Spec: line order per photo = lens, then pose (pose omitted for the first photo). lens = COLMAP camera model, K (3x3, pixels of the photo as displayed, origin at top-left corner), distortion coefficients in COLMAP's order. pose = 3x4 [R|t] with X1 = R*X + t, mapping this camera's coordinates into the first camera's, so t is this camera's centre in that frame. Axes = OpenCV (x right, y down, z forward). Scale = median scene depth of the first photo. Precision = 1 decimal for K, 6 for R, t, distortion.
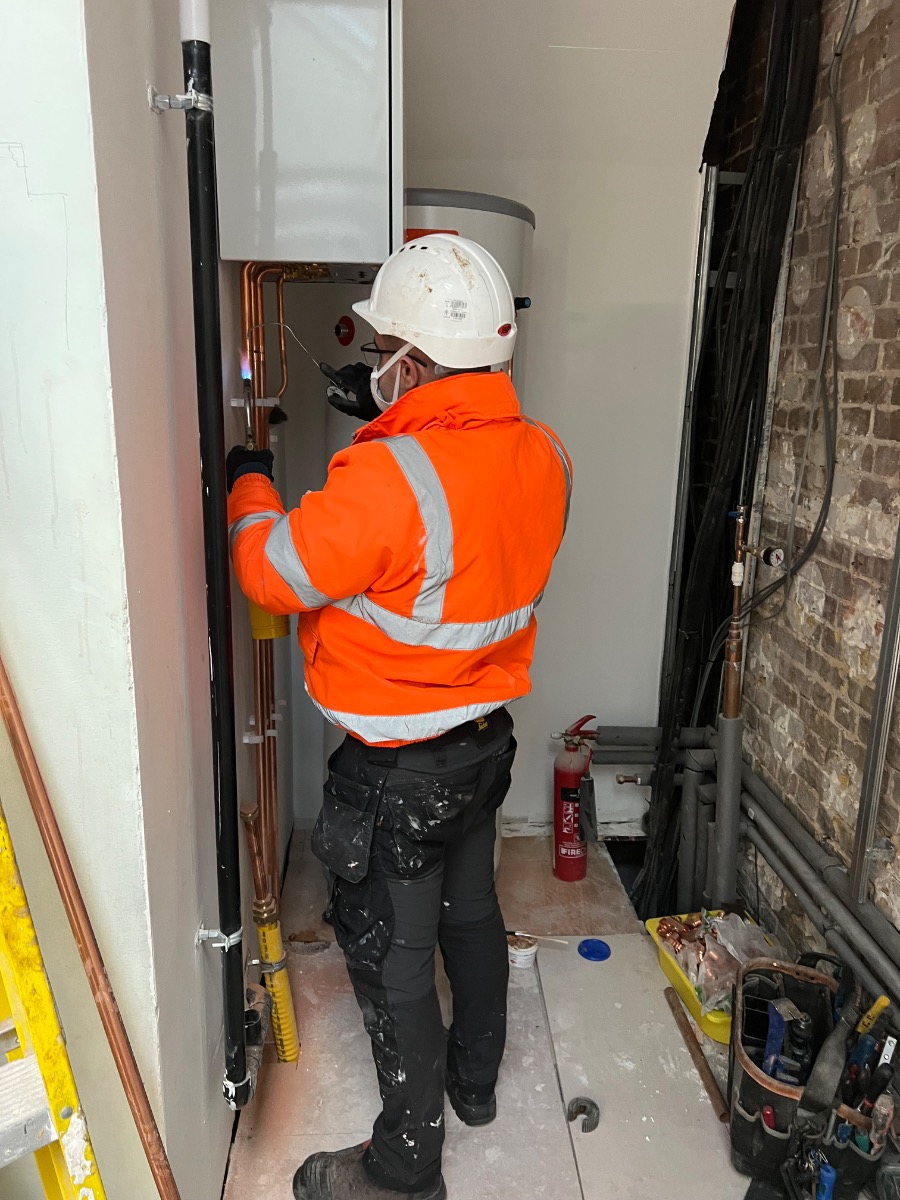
lens RADIAL K [[888.4, 0, 442.3], [0, 888.4, 597.8], [0, 0, 1]] dist [0.045941, -0.055503]
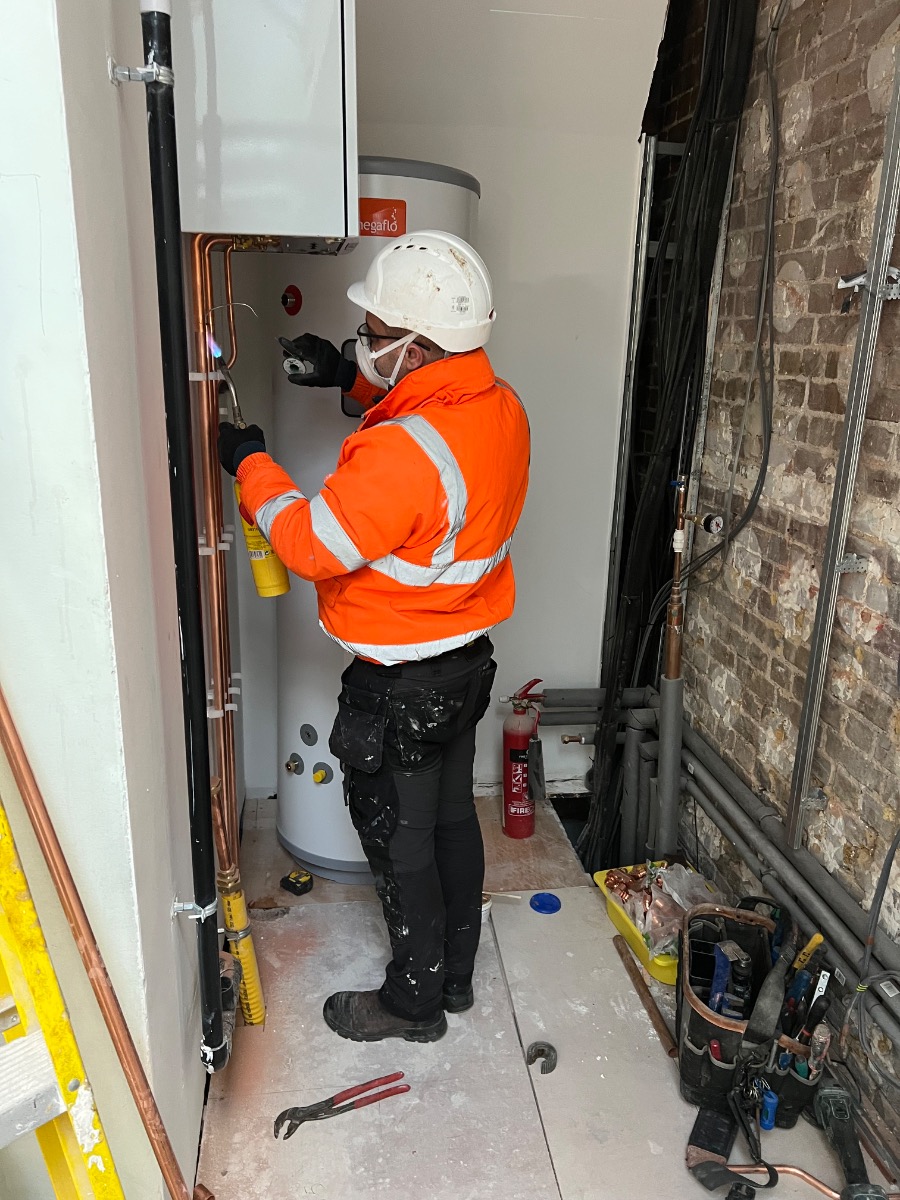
lens RADIAL K [[888.4, 0, 441.7], [0, 888.4, 599.9], [0, 0, 1]] dist [0.045941, -0.055503]
pose [[0.996870, -0.019045, 0.076732, -0.025550], [0.015613, 0.998861, 0.045083, -0.009224], [-0.077503, -0.043744, 0.996032, -0.014253]]
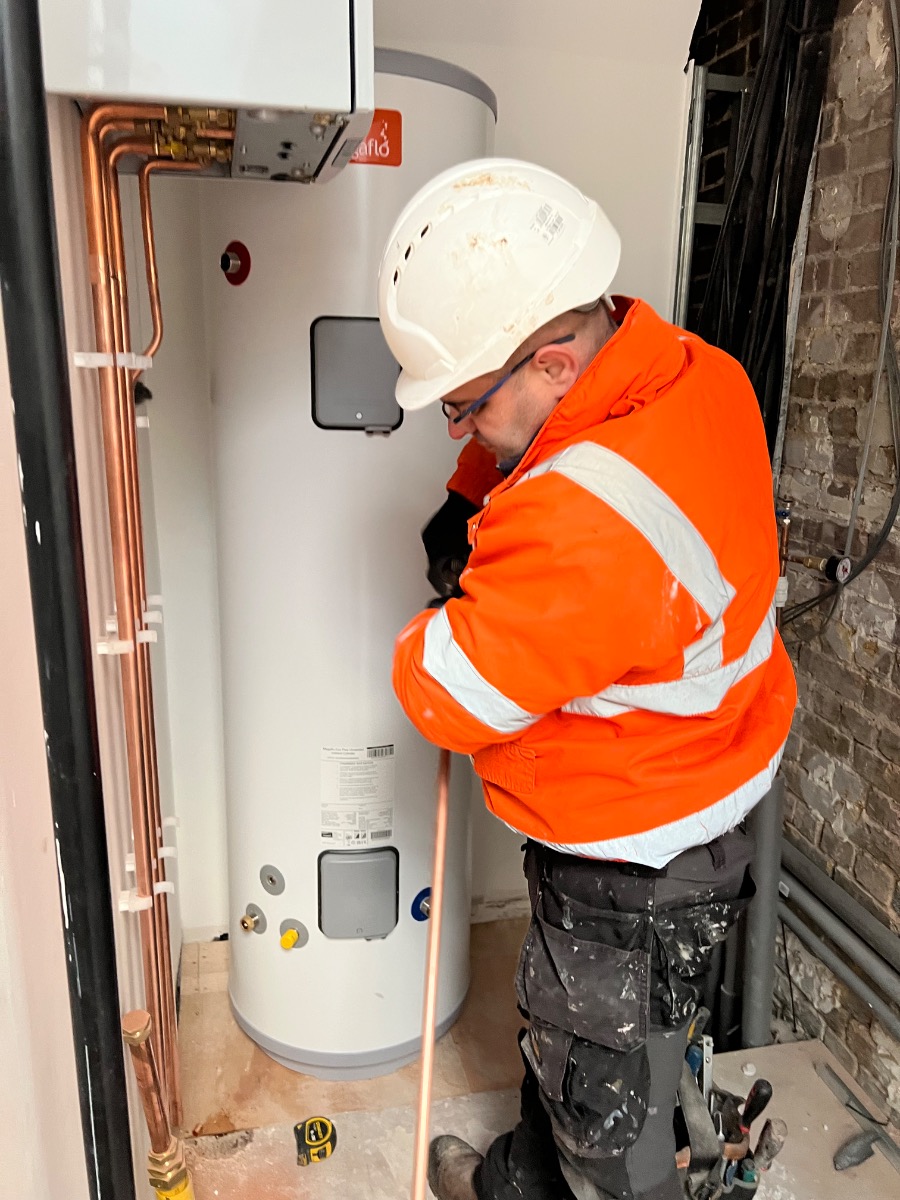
lens RADIAL K [[888.4, 0, 431.1], [0, 888.4, 597.7], [0, 0, 1]] dist [0.045941, -0.055503]
pose [[0.987600, -0.047238, 0.149716, -0.077845], [0.045333, 0.998842, 0.016108, -0.048083], [-0.150304, -0.009121, 0.988598, 0.298363]]
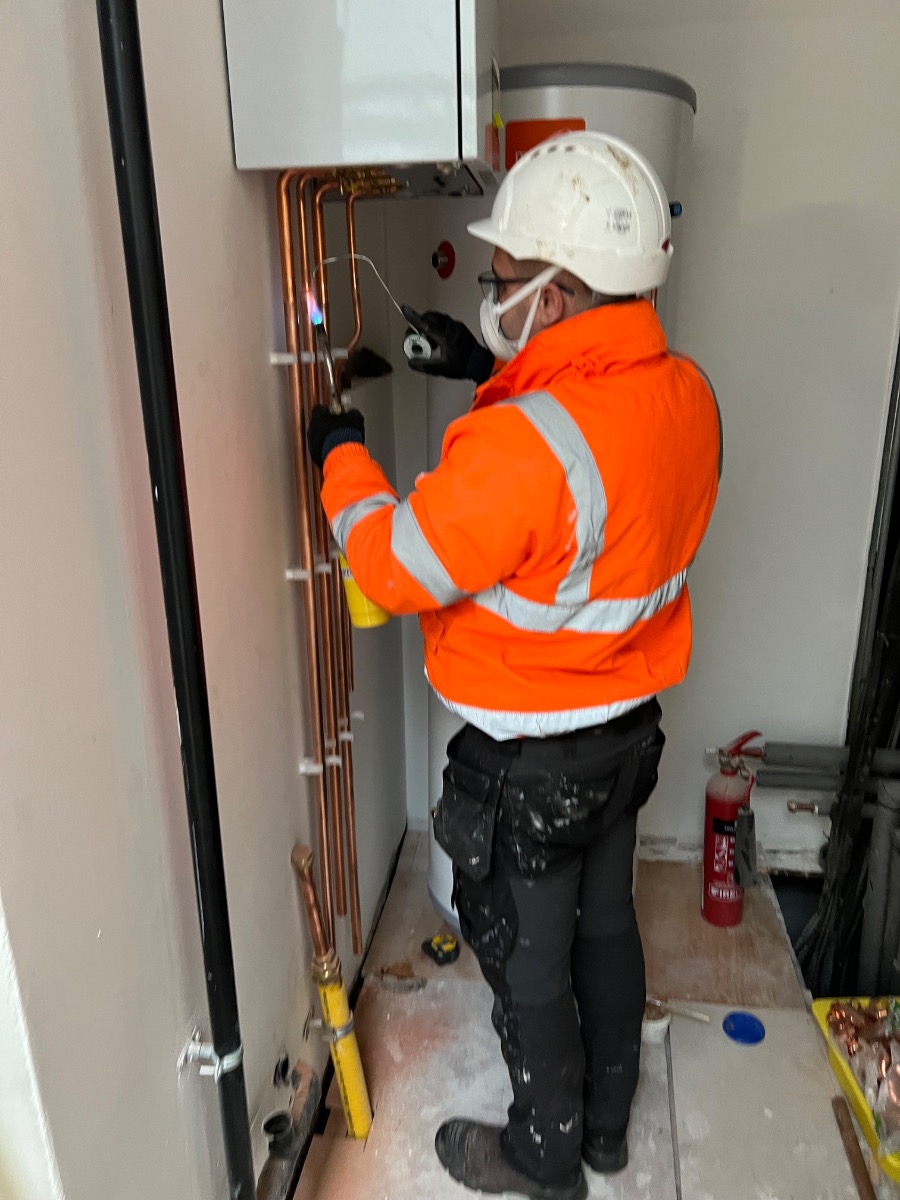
lens RADIAL K [[888.4, 0, 448.3], [0, 888.4, 596.1], [0, 0, 1]] dist [0.045941, -0.055503]
pose [[0.980169, 0.026982, -0.196316, 0.060461], [-0.014433, 0.997776, 0.065075, -0.048219], [0.197636, -0.060951, 0.978379, 0.190471]]
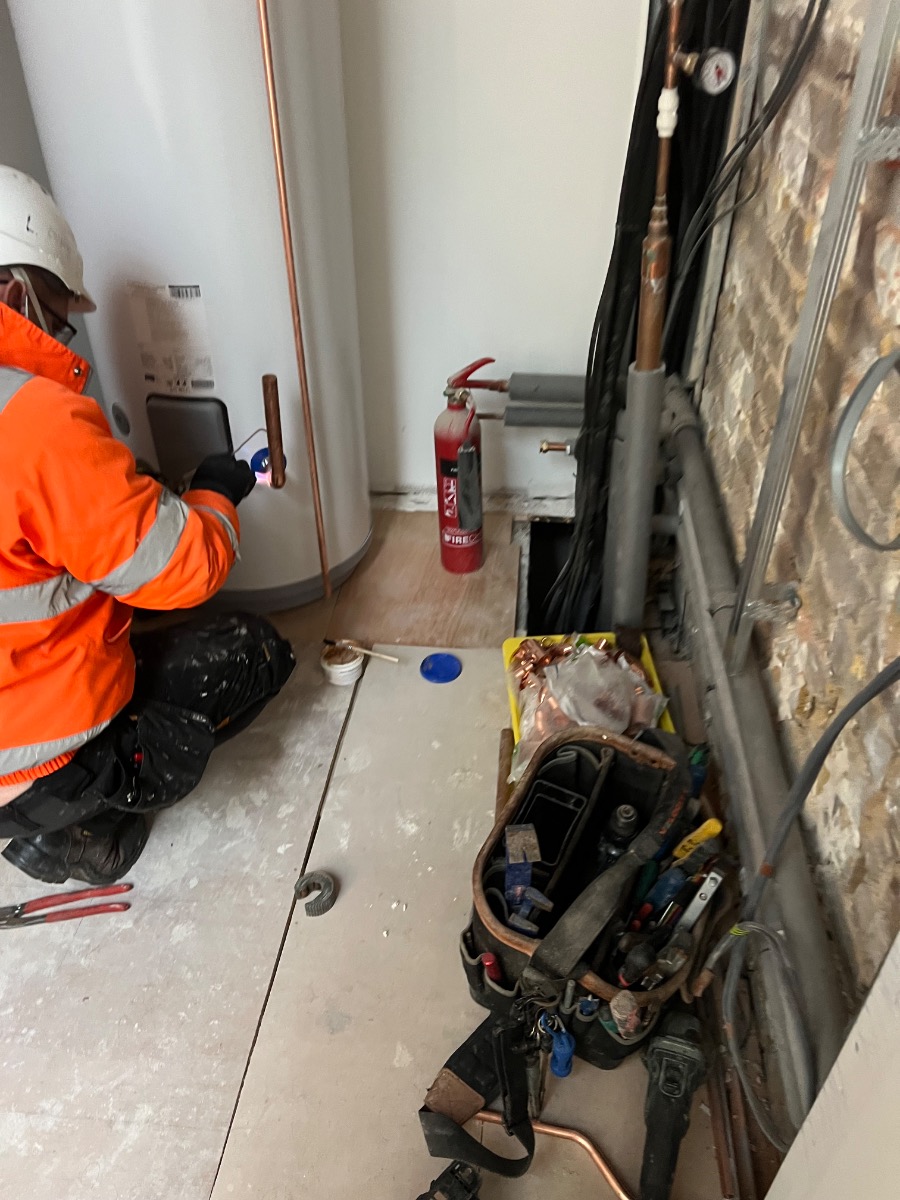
lens RADIAL K [[888.4, 0, 448.5], [0, 888.4, 591.6], [0, 0, 1]] dist [0.045941, -0.055503]
pose [[0.988600, 0.064258, -0.136165, 0.296652], [-0.004657, 0.916974, 0.398920, 0.025815], [0.150494, -0.393738, 0.906820, 0.349529]]
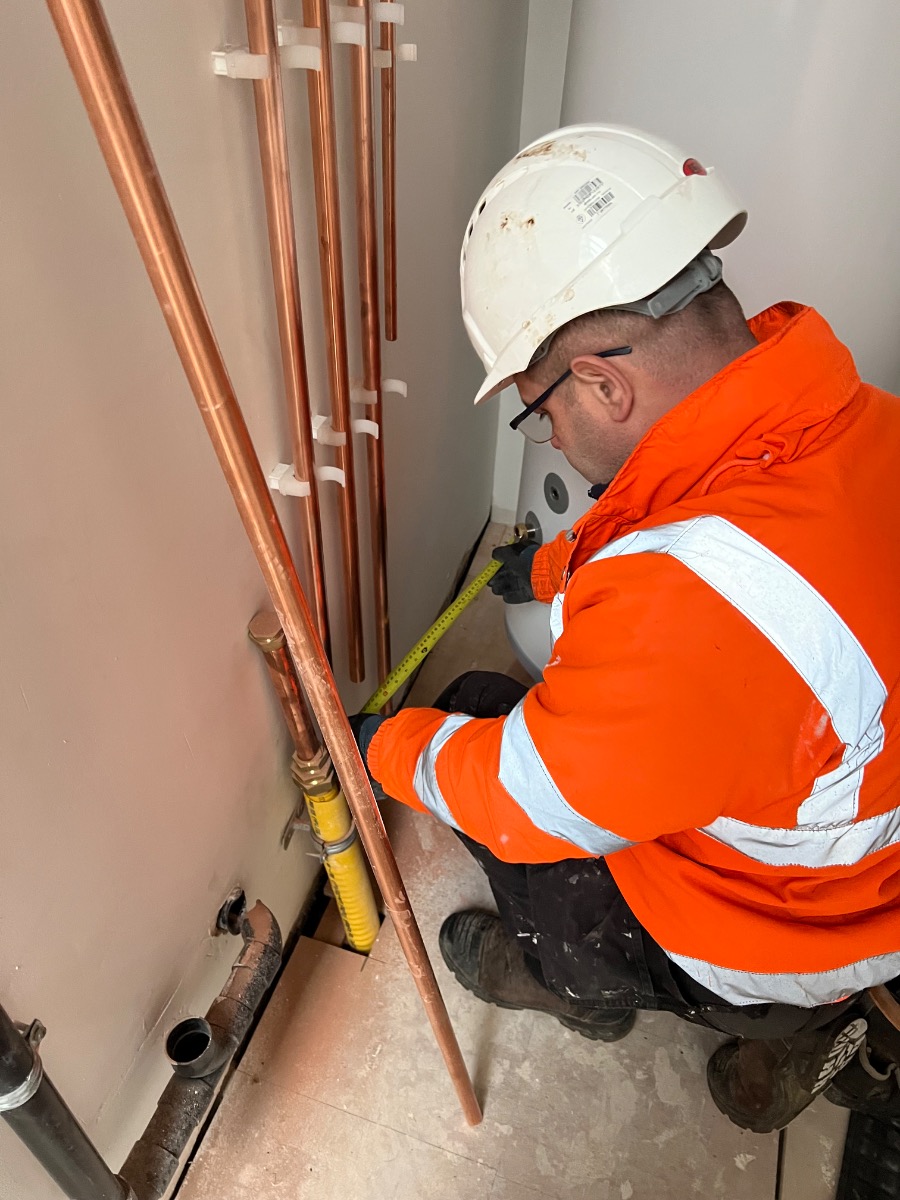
lens RADIAL K [[888.4, 0, 436.4], [0, 888.4, 603.5], [0, 0, 1]] dist [0.045941, -0.055503]
pose [[0.928788, 0.244259, -0.278730, 0.000971], [-0.085310, 0.872790, 0.480583, -0.012738], [0.360659, -0.422581, 0.831475, 0.527874]]
